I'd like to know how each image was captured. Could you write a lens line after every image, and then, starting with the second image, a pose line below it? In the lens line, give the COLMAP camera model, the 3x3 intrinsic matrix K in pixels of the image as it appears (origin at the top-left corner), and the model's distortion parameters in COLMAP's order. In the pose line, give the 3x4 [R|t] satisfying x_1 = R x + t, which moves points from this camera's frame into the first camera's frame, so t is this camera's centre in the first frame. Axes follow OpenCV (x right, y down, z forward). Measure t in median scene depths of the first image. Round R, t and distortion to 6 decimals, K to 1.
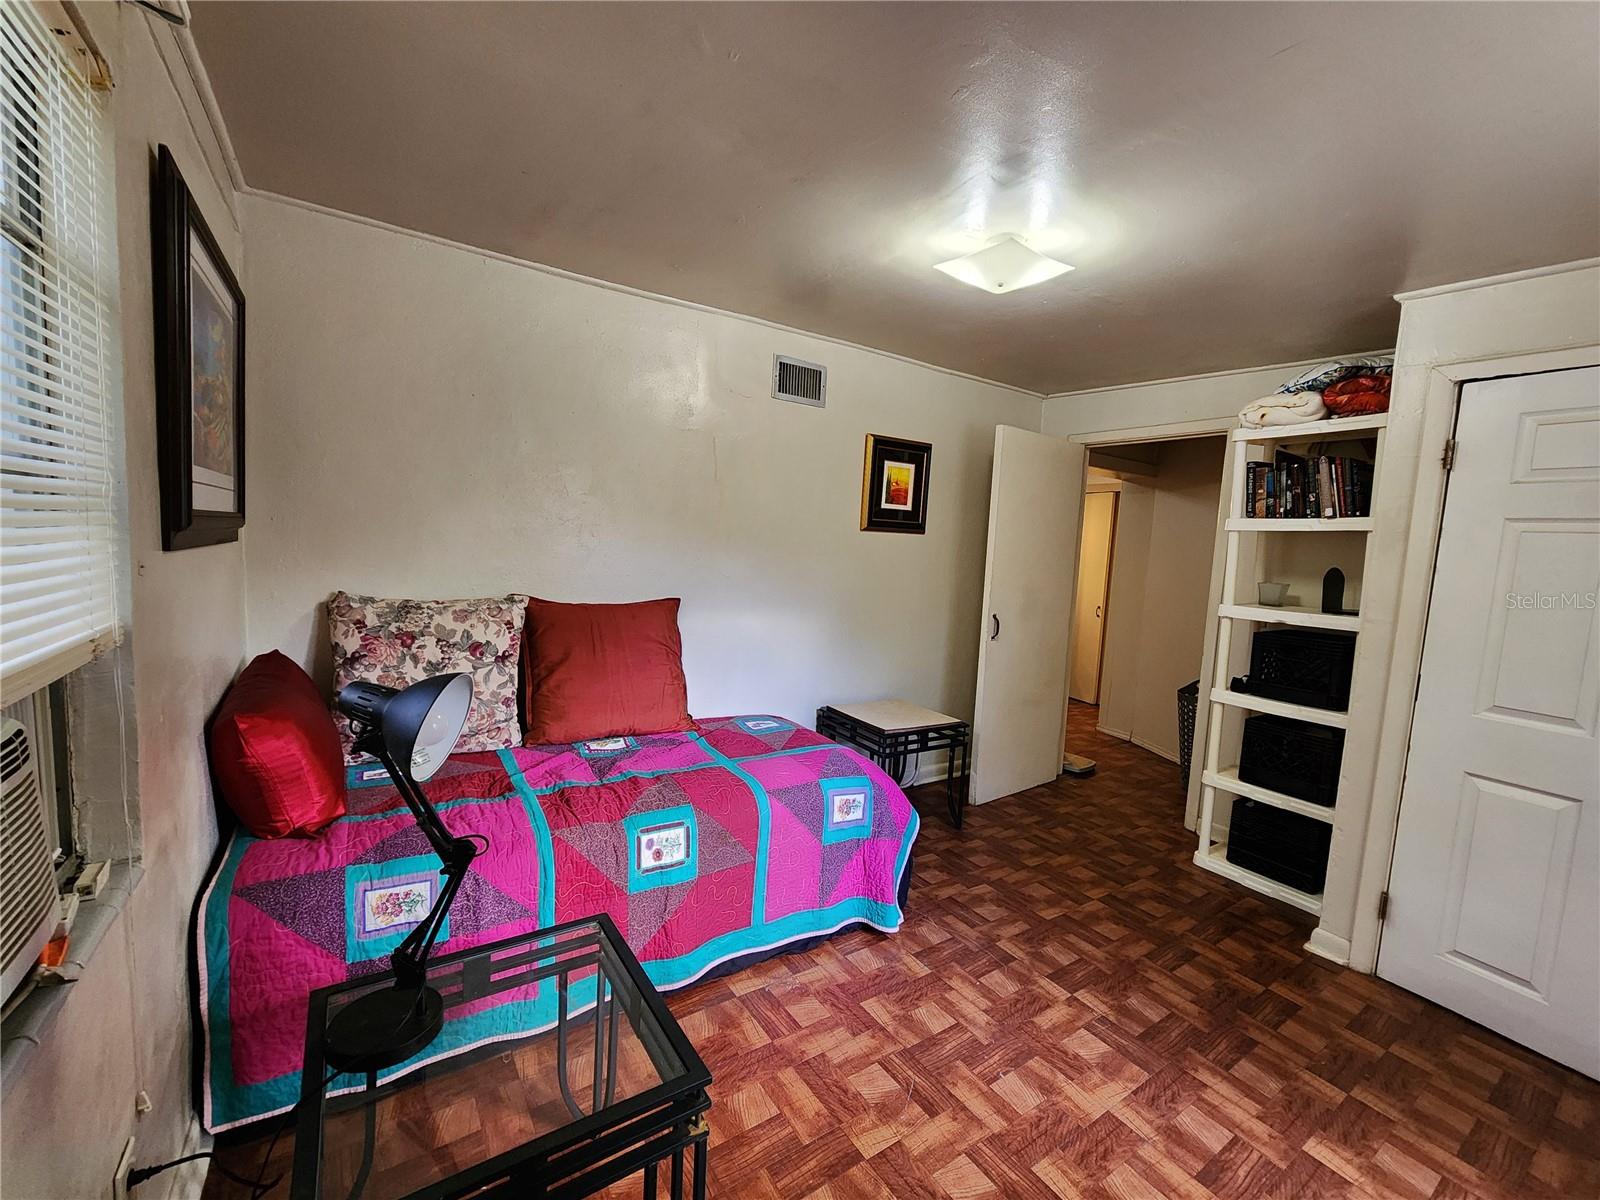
lens RADIAL K [[659.1, 0, 798.7], [0, 659.1, 602.4], [0, 0, 1]] dist [-0.000567, 0.000818]
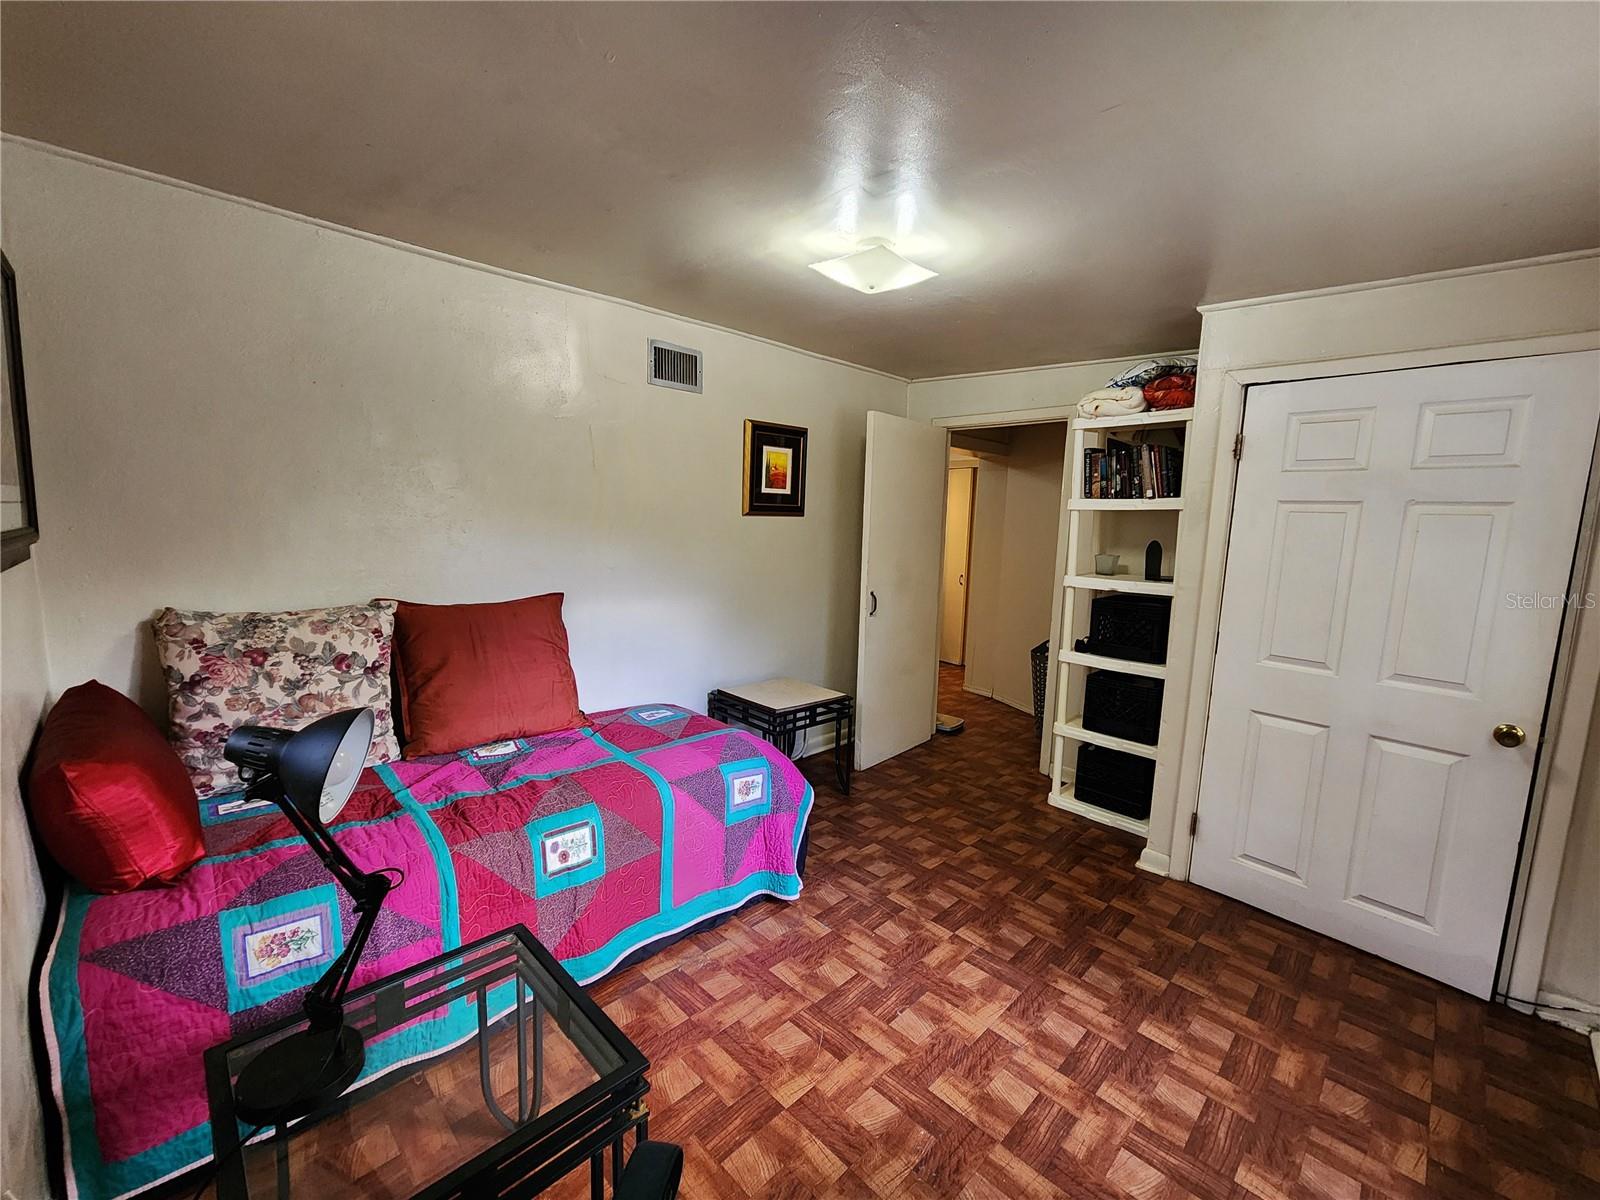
lens RADIAL K [[659.1, 0, 798.1], [0, 659.1, 605.4], [0, 0, 1]] dist [-0.000567, 0.000818]
pose [[0.981375, -0.049506, 0.185612, -0.028026], [0.040387, 0.997799, 0.052595, -0.033373], [-0.187807, -0.044119, 0.981215, -0.030549]]
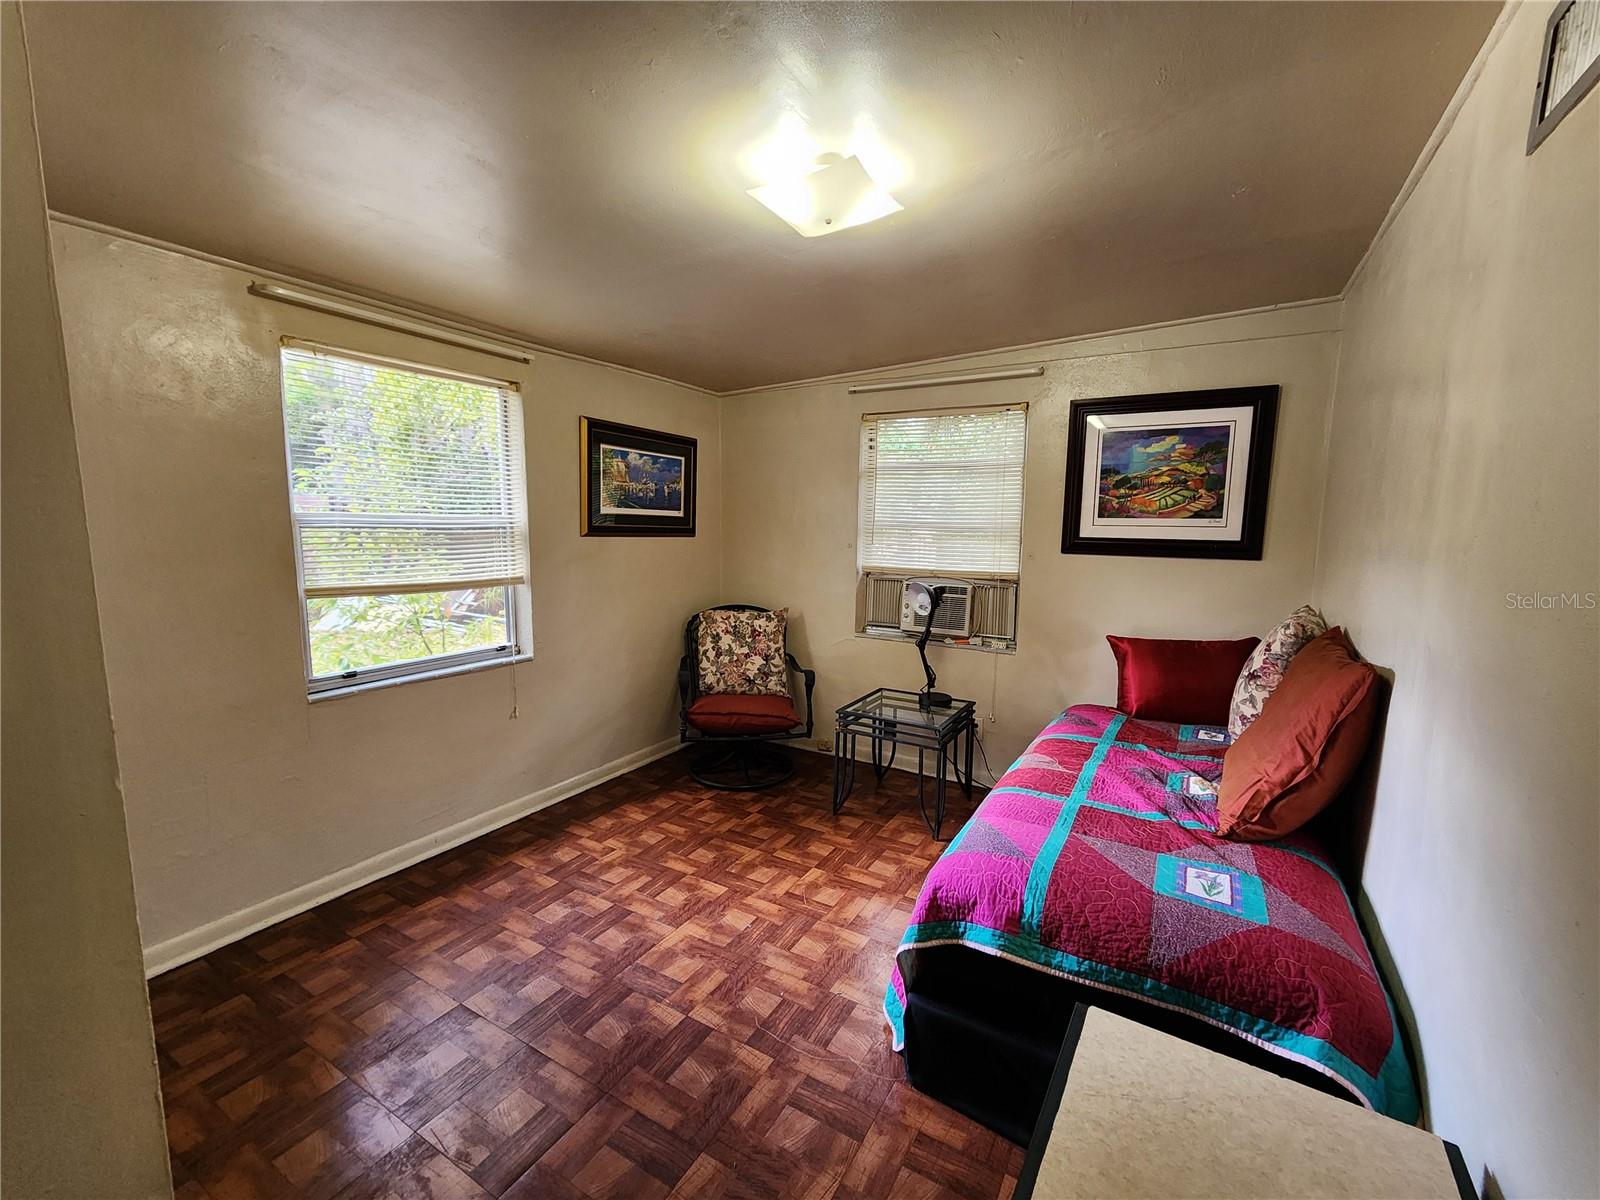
lens RADIAL K [[659.1, 0, 808.8], [0, 659.1, 613.6], [0, 0, 1]] dist [-0.000567, 0.000818]
pose [[-0.894198, -0.001241, -0.447669, 0.669931], [-0.098813, 0.975879, 0.194670, -0.152064], [0.436630, 0.218310, -0.872752, 1.741704]]
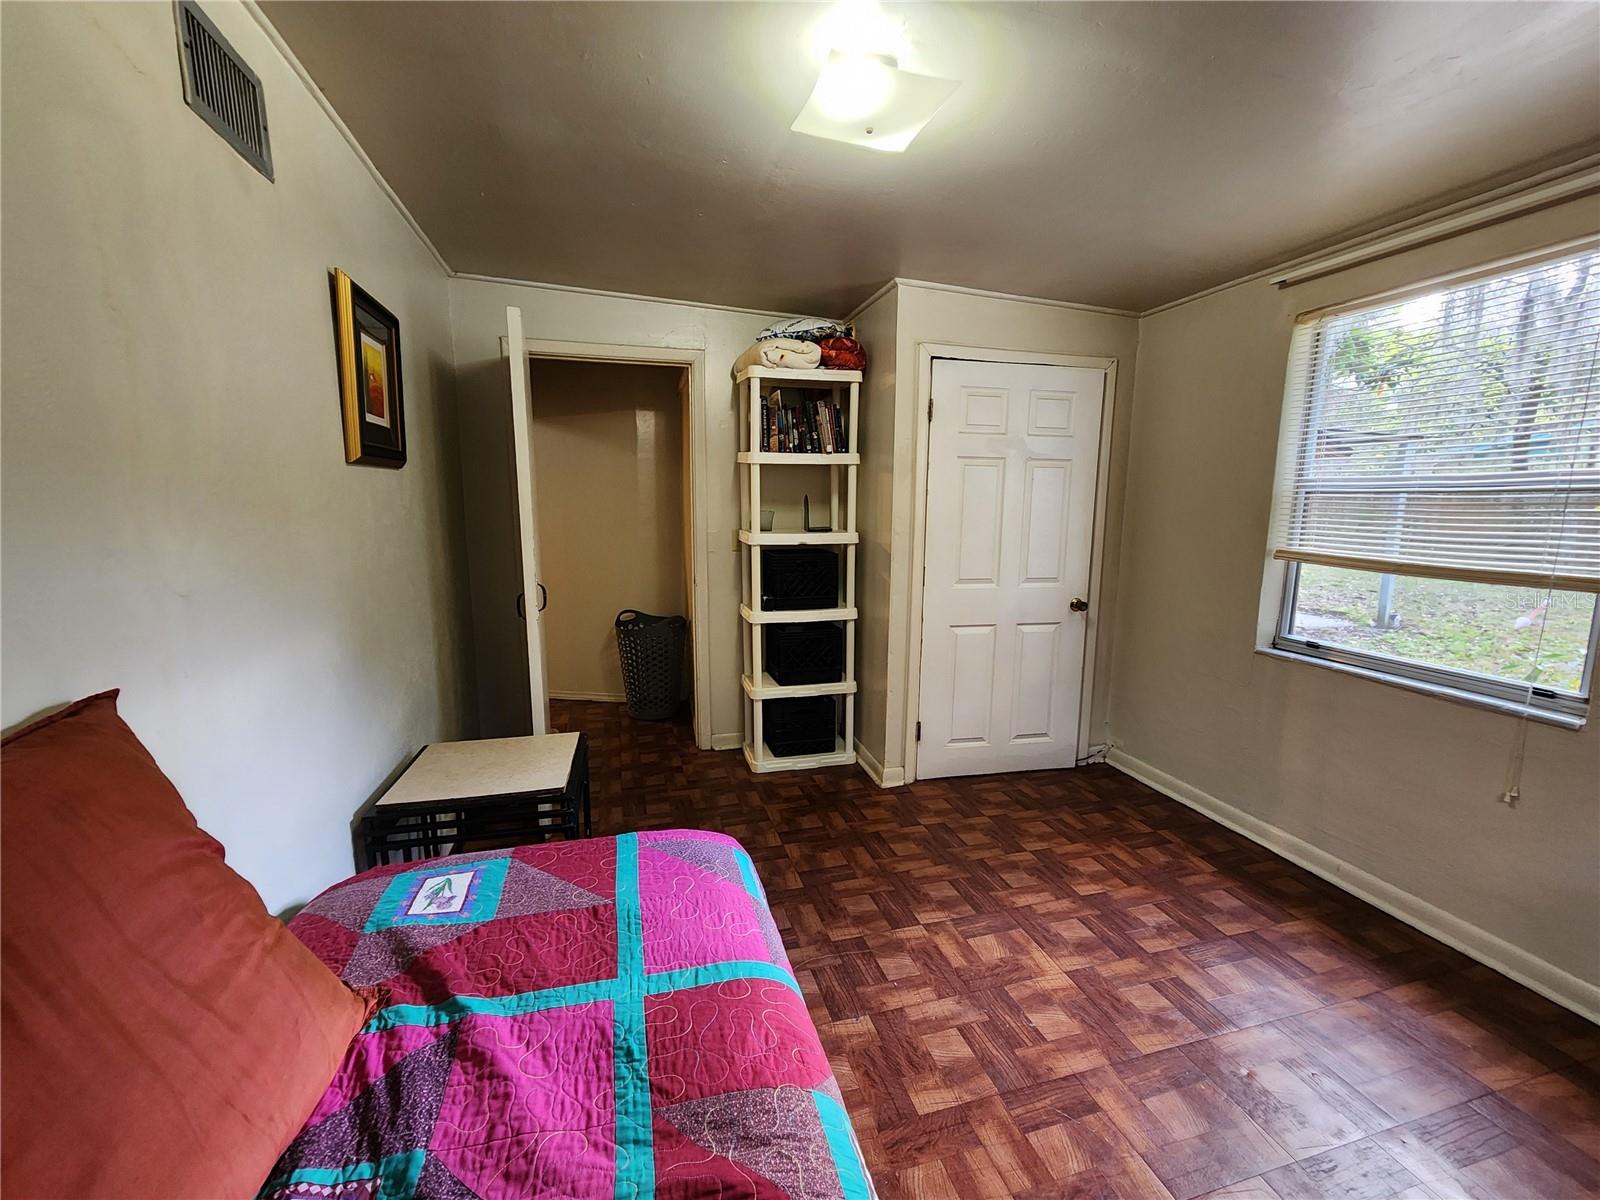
lens RADIAL K [[659.1, 0, 798.3], [0, 659.1, 608.1], [0, 0, 1]] dist [-0.000567, 0.000818]
pose [[0.307921, -0.202764, 0.929554, -0.494447], [0.098998, 0.978551, 0.180658, -0.091258], [-0.946247, 0.036396, 0.321390, 0.824677]]
